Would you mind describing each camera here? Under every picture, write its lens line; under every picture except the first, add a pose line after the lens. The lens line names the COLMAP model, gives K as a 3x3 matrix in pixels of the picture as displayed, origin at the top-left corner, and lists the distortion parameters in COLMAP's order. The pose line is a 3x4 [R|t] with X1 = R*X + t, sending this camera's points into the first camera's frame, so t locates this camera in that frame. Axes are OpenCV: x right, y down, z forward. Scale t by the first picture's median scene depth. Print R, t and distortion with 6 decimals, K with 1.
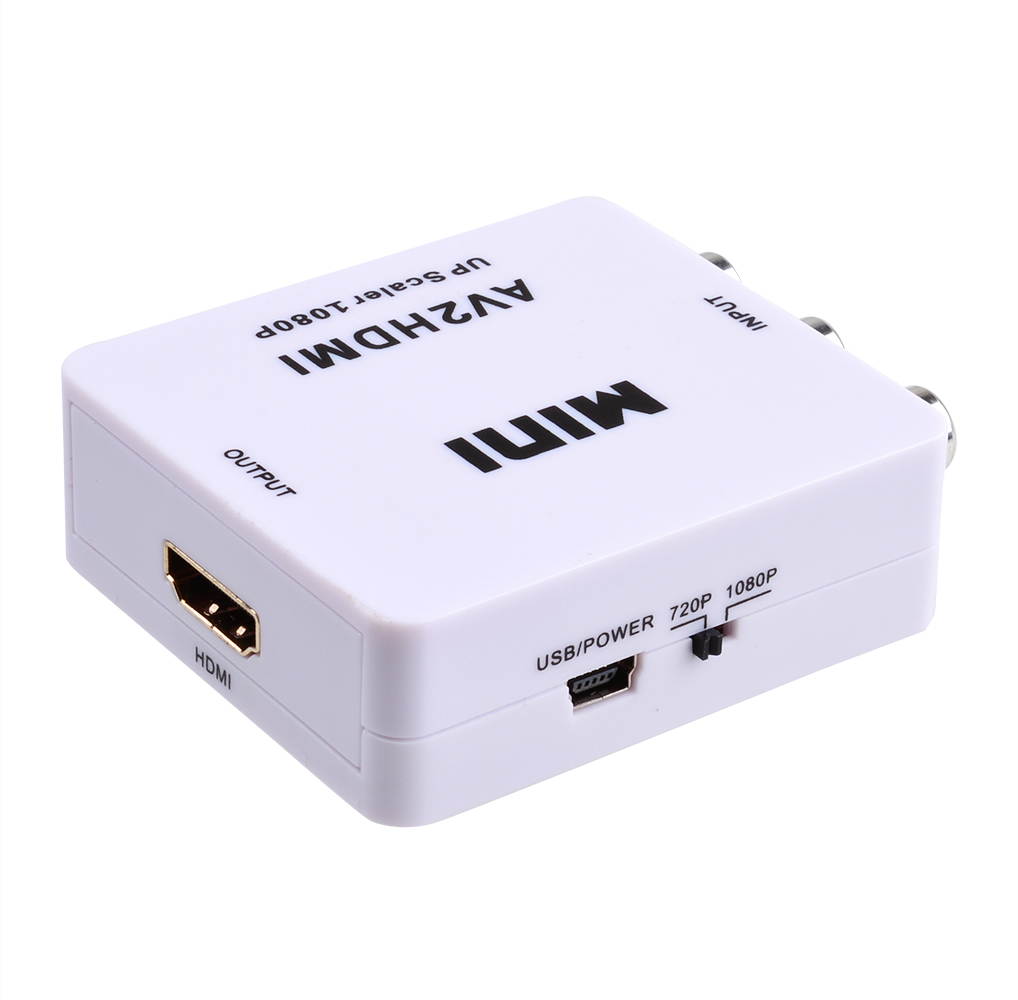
lens RADIAL K [[4495.4, 0, 509.6], [0, 4495.4, 499.5], [0, 0, 1]] dist [-1.315969, 0.000000]
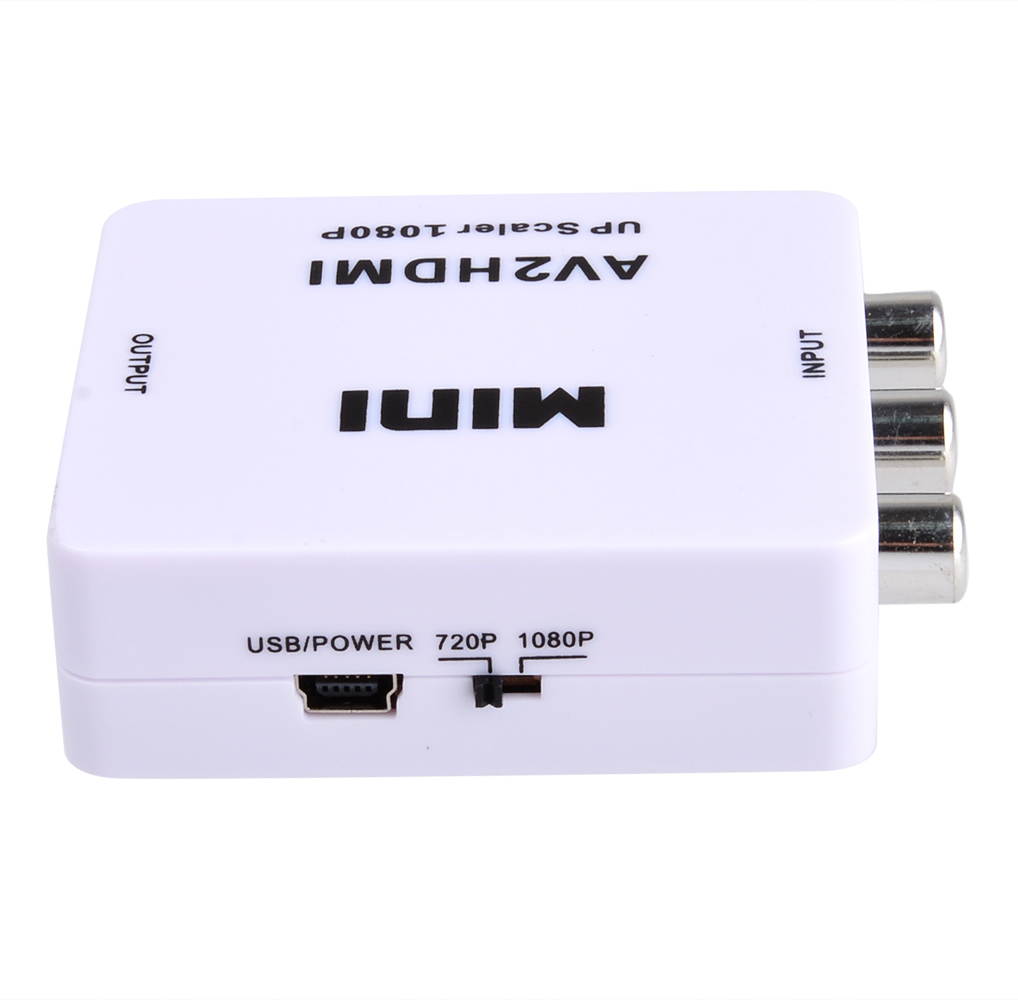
lens RADIAL K [[5115.1, 0, 509.6], [0, 5115.1, 499.9], [0, 0, 1]] dist [-0.278647, 0.000000]
pose [[0.808232, 0.276042, -0.520155, 0.549065], [-0.270715, 0.958621, 0.088087, -0.090728], [0.522948, 0.069619, 0.849517, 0.165673]]
